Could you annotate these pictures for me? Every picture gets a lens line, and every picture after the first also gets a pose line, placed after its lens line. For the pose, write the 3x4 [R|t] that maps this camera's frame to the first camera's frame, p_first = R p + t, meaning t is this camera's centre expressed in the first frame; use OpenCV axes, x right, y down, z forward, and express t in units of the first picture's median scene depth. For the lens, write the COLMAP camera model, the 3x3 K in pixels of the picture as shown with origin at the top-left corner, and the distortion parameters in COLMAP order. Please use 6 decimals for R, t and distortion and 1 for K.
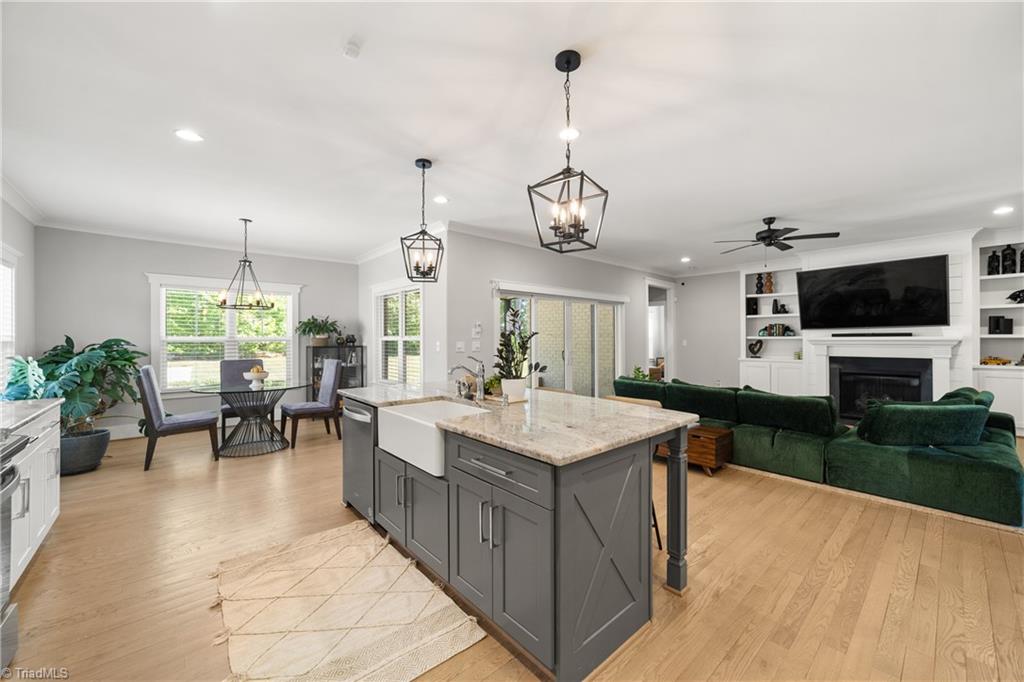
lens RADIAL K [[394.5, 0, 516.8], [0, 394.5, 338.8], [0, 0, 1]] dist [-0.008971, -0.000102]
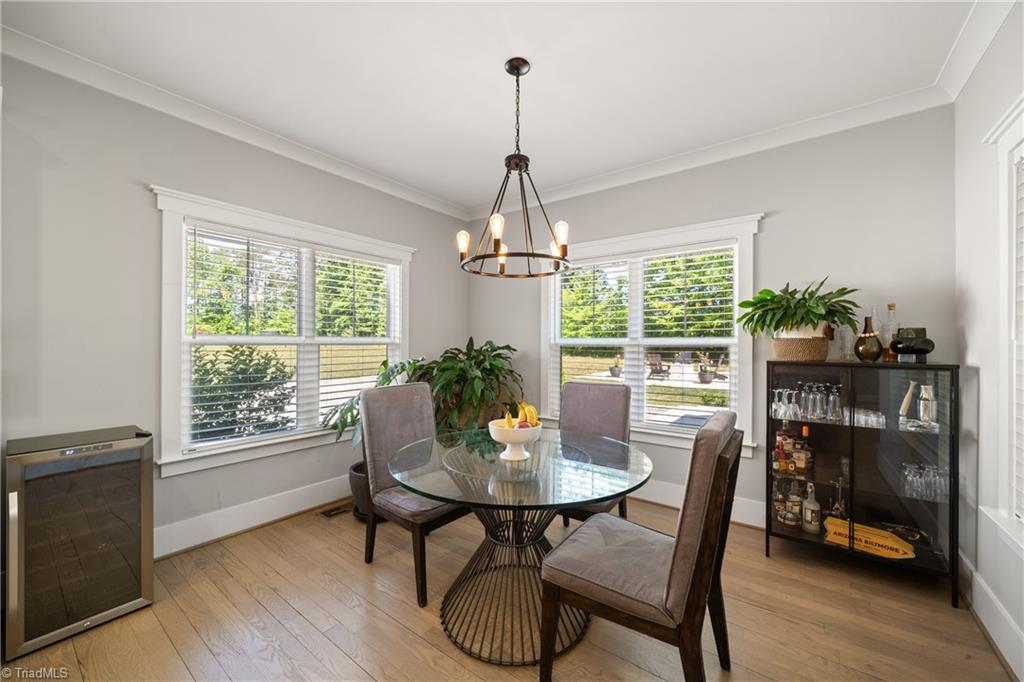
lens RADIAL K [[394.5, 0, 510.3], [0, 394.5, 341.6], [0, 0, 1]] dist [-0.008971, -0.000102]
pose [[0.205623, -0.003848, -0.978624, -0.188456], [0.003547, 0.999989, -0.003187, 0.000125], [0.978625, -0.002815, 0.205635, 0.646314]]
